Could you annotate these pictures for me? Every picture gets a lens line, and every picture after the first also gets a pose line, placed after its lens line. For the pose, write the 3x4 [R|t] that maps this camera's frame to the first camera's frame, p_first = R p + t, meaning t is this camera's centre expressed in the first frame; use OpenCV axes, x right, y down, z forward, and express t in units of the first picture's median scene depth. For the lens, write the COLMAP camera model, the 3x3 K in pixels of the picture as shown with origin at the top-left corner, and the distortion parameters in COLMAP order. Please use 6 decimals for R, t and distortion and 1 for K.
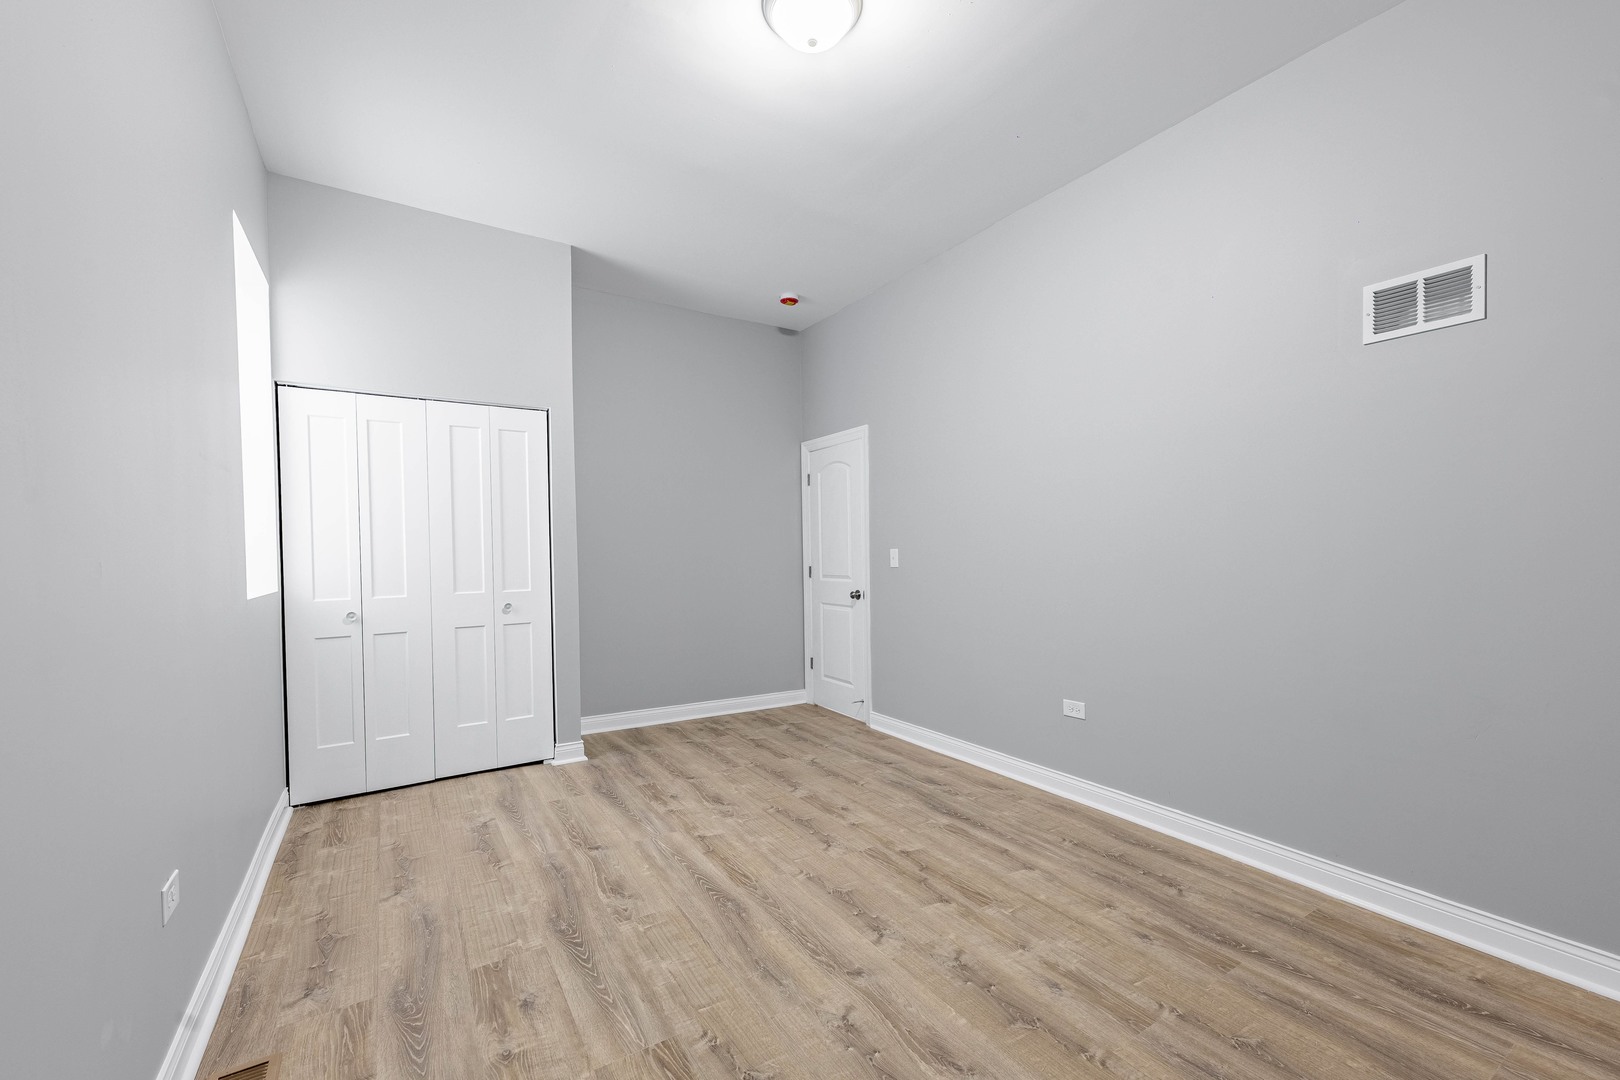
lens RADIAL K [[659.8, 0, 809.7], [0, 659.8, 561.1], [0, 0, 1]] dist [0.004476, -0.000045]
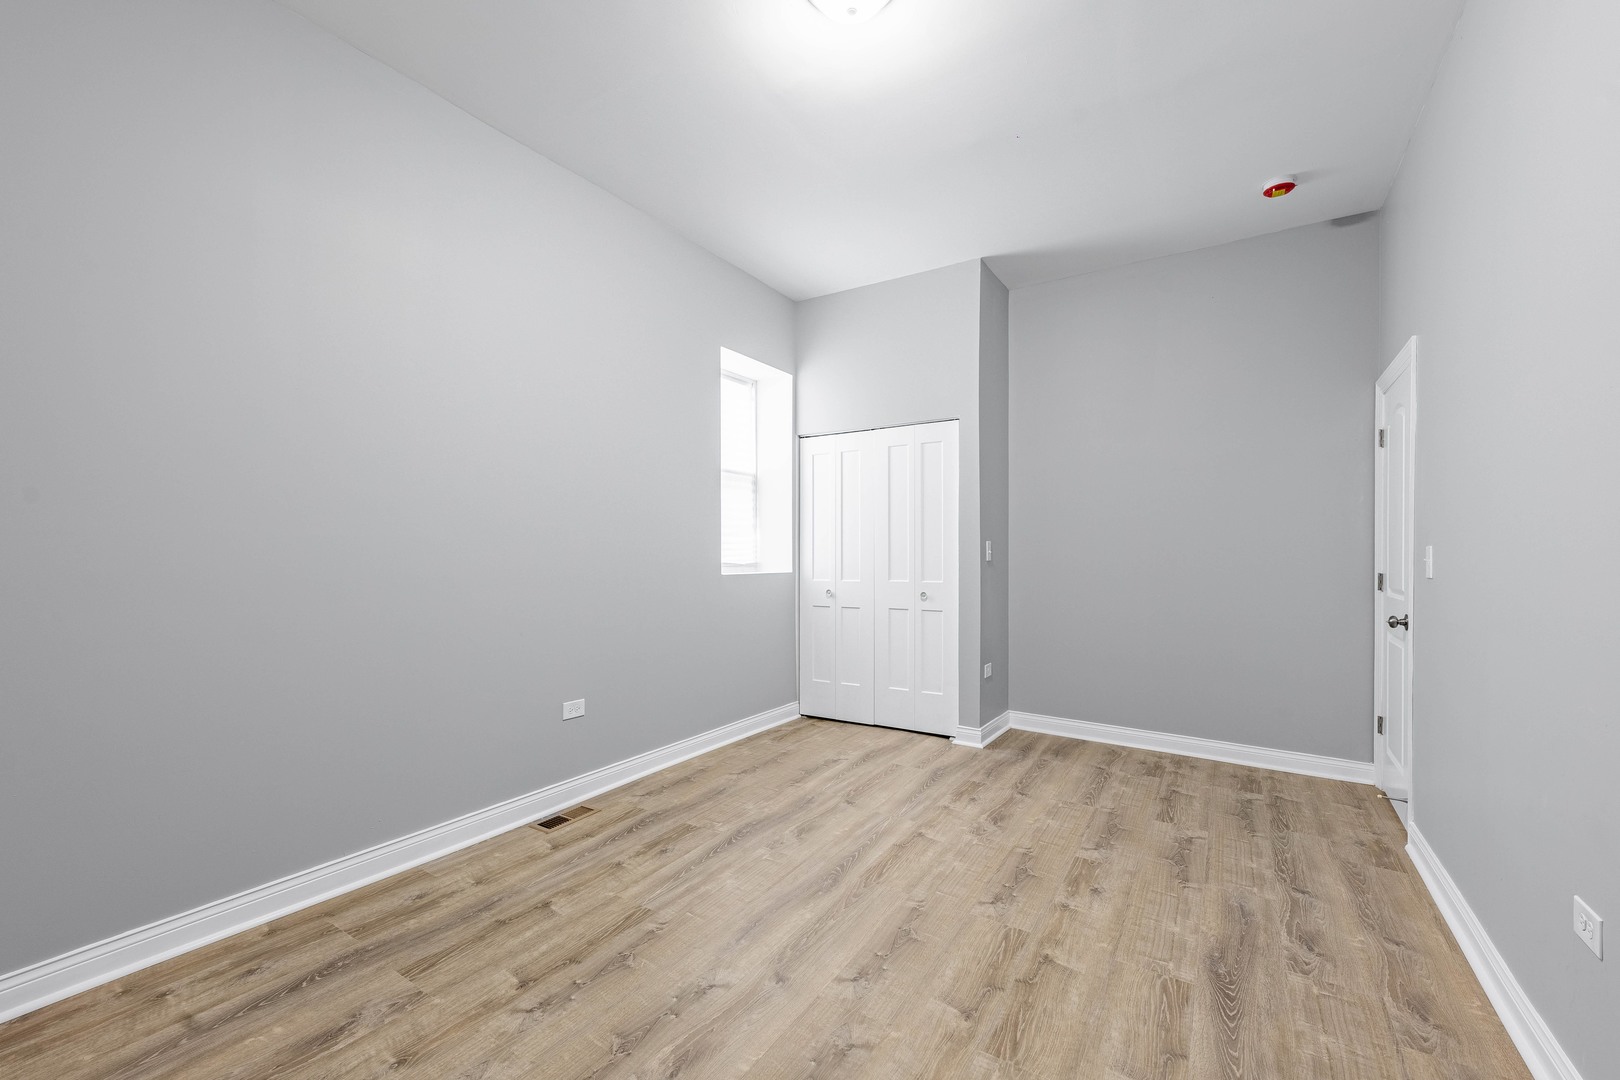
lens RADIAL K [[631.6, 0, 764.3], [0, 631.6, 549.9], [0, 0, 1]] dist [0.018837, -0.008774]
pose [[0.411677, 0.005689, -0.911312, 0.500682], [-0.018177, 0.999833, -0.001969, -0.002750], [0.911149, 0.017376, 0.411712, 0.320088]]
